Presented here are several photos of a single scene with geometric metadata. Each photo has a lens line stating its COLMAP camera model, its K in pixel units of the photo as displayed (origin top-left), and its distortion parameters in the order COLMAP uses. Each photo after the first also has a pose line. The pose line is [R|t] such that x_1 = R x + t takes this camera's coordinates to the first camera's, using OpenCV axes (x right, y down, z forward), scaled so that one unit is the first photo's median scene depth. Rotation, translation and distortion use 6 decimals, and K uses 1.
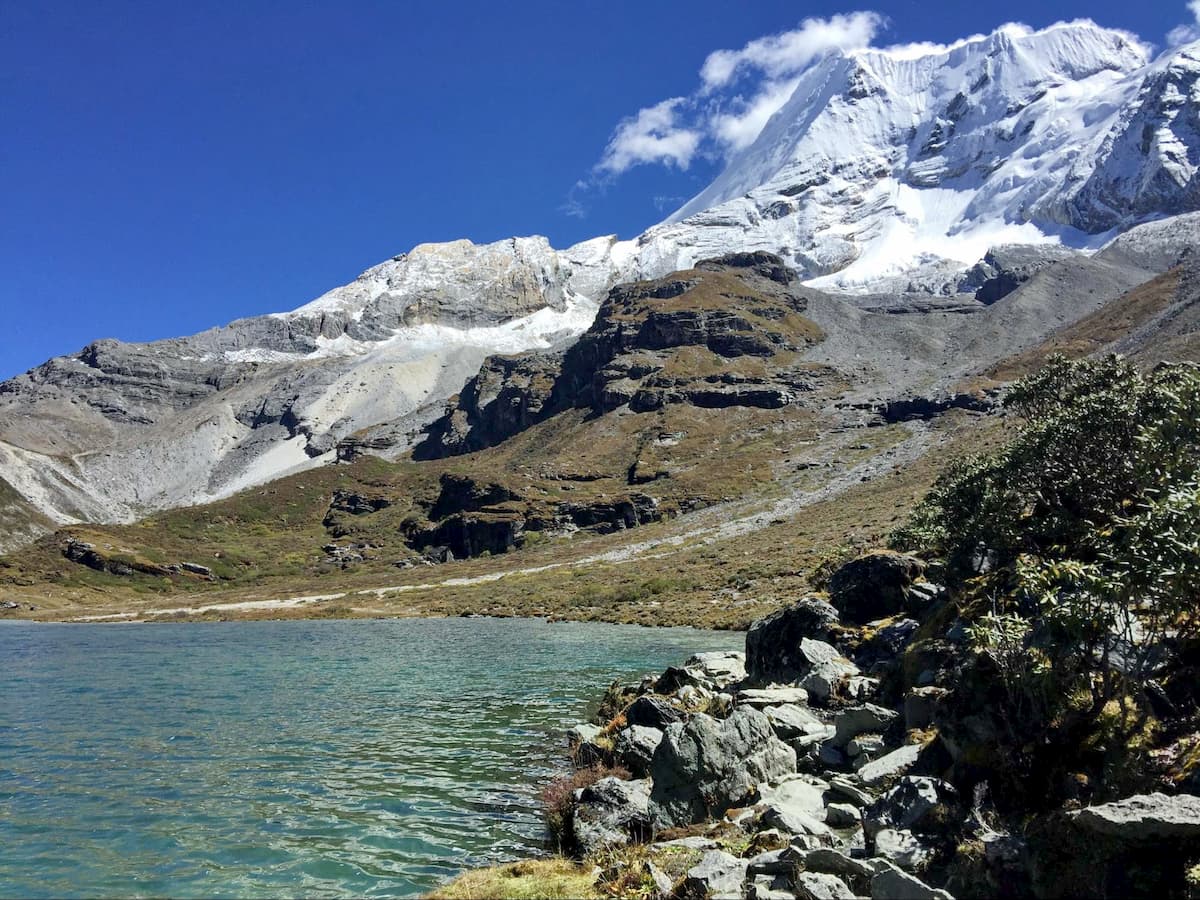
lens RADIAL K [[972.8, 0, 599.8], [0, 972.8, 449.6], [0, 0, 1]] dist [0.010886, -0.017057]
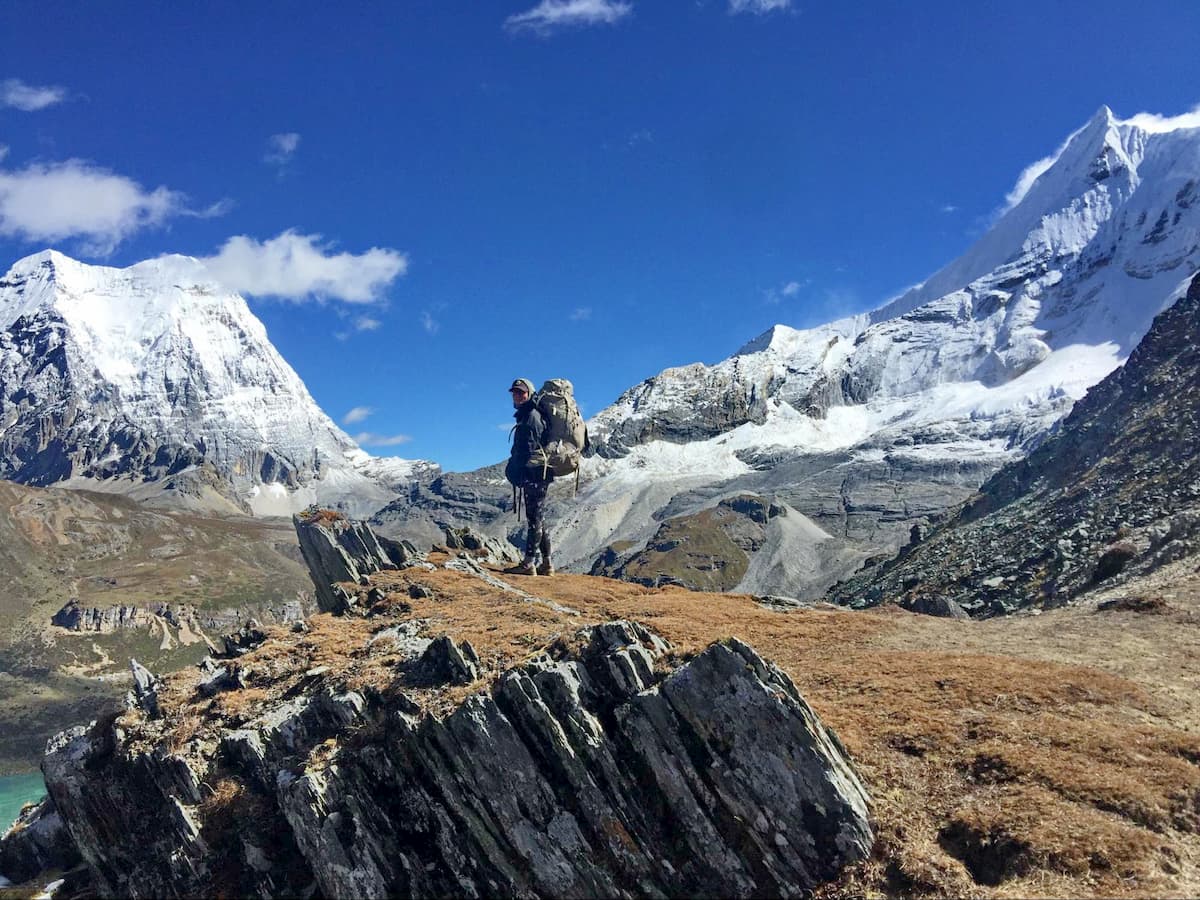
lens RADIAL K [[972.8, 0, 599.8], [0, 972.8, 450.0], [0, 0, 1]] dist [0.010886, -0.017057]
pose [[0.925275, 0.033023, -0.377857, 0.257853], [-0.012134, 0.998270, 0.057531, -0.177904], [0.379103, -0.048647, 0.924075, -0.314720]]
